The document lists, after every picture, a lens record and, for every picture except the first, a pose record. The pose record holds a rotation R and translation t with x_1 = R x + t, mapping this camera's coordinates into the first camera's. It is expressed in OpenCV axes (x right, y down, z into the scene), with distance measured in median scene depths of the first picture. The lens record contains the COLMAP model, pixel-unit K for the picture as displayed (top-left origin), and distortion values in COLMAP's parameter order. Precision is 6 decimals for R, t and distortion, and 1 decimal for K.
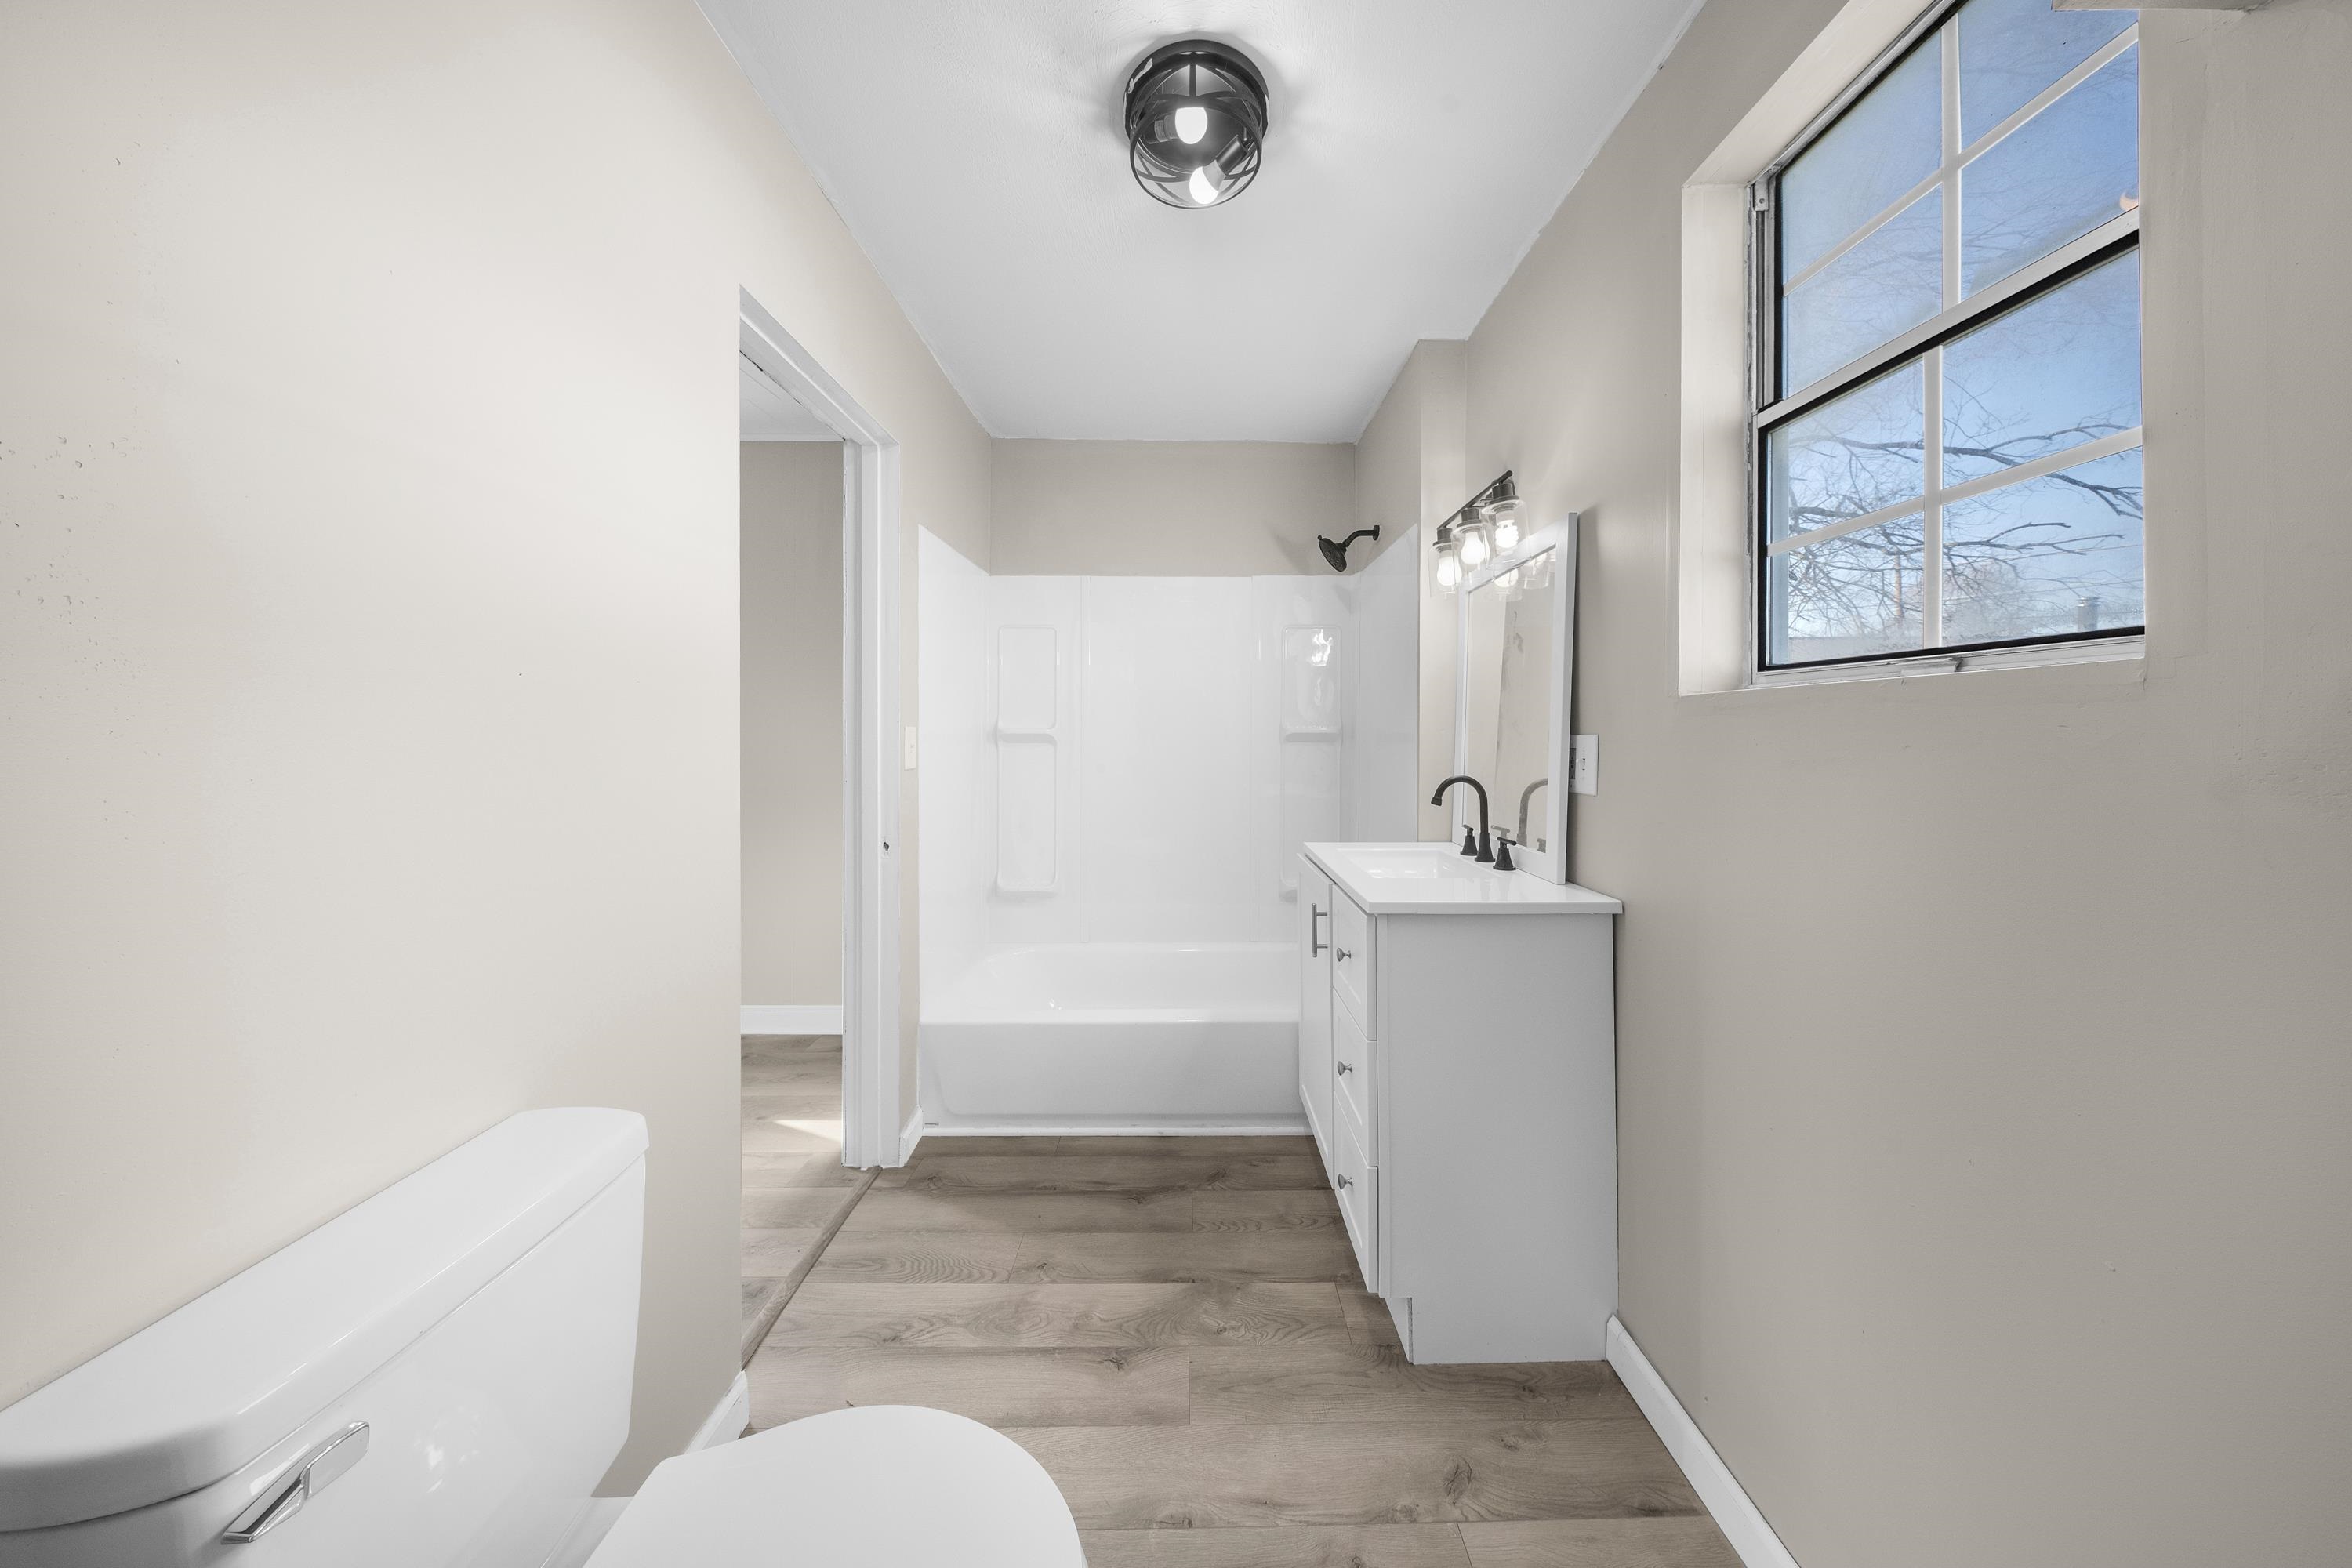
lens RADIAL K [[692.6, 0, 1177.3], [0, 692.6, 761.9], [0, 0, 1]] dist [0.006703, -0.003719]
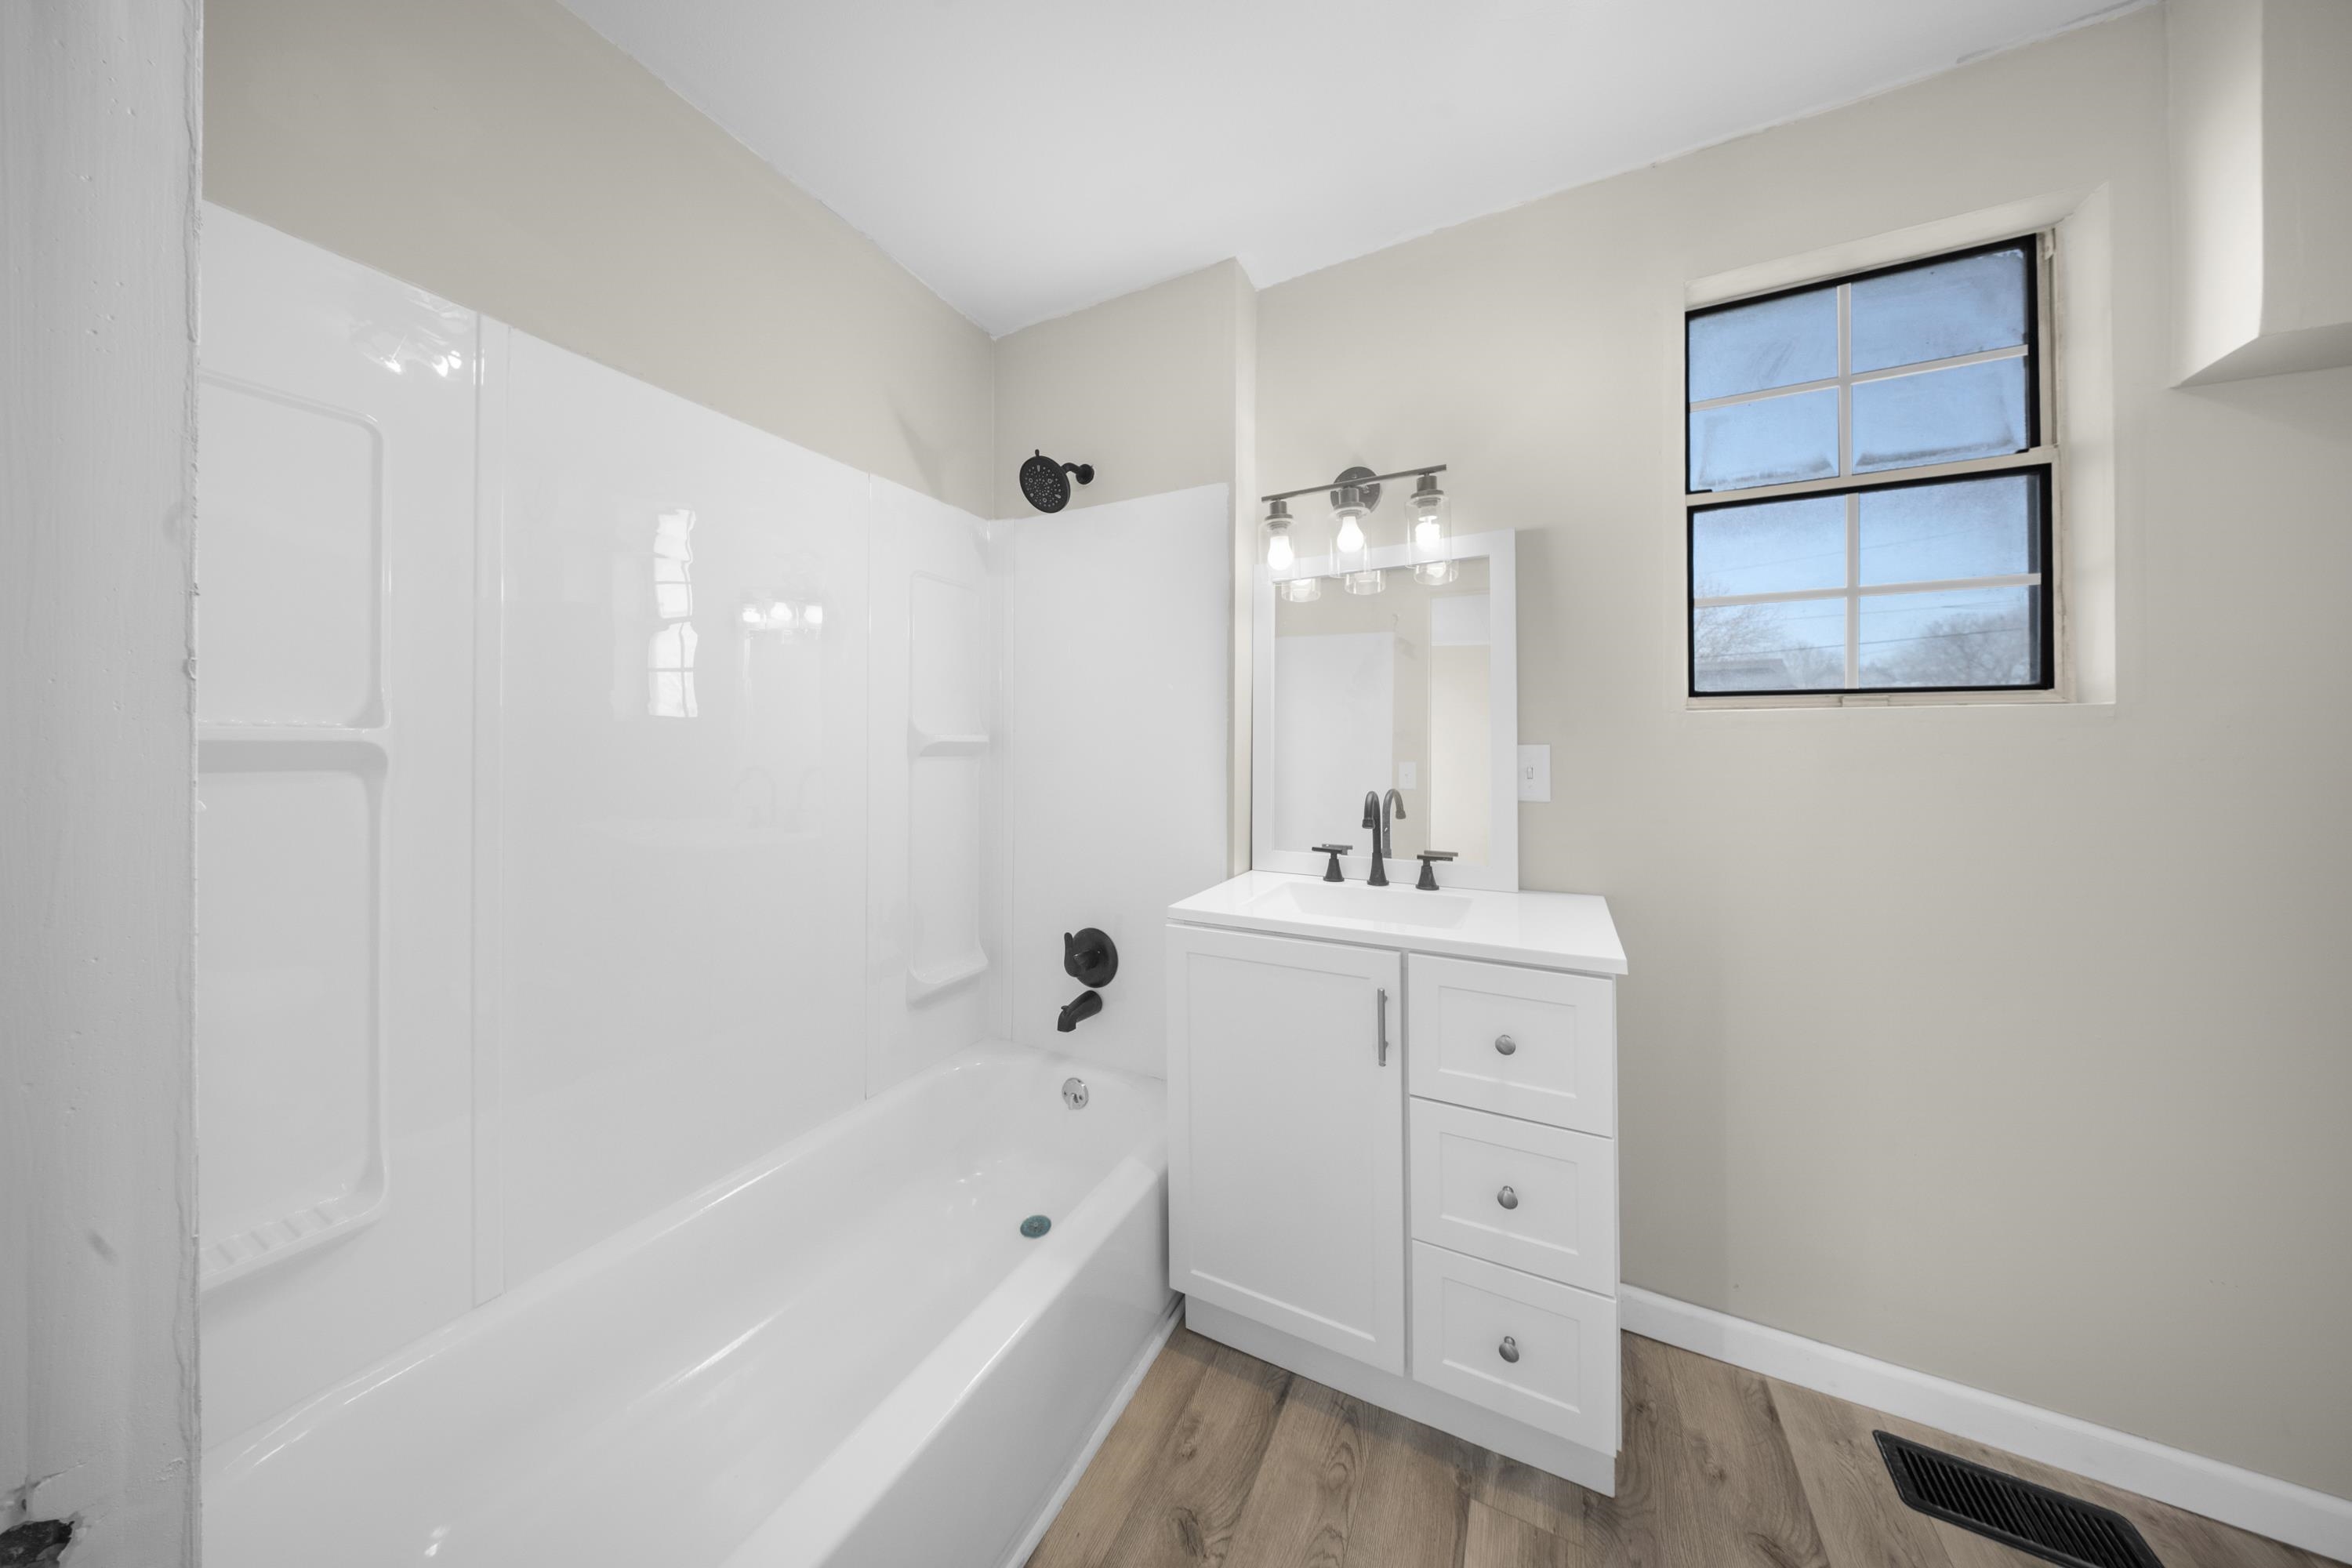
lens RADIAL K [[692.6, 0, 1177.3], [0, 692.6, 761.9], [0, 0, 1]] dist [0.006703, -0.003719]
pose [[0.452975, -0.022286, 0.891245, -0.432853], [0.034423, 0.999379, 0.007495, -0.029650], [-0.890859, 0.027284, 0.453461, 0.735928]]
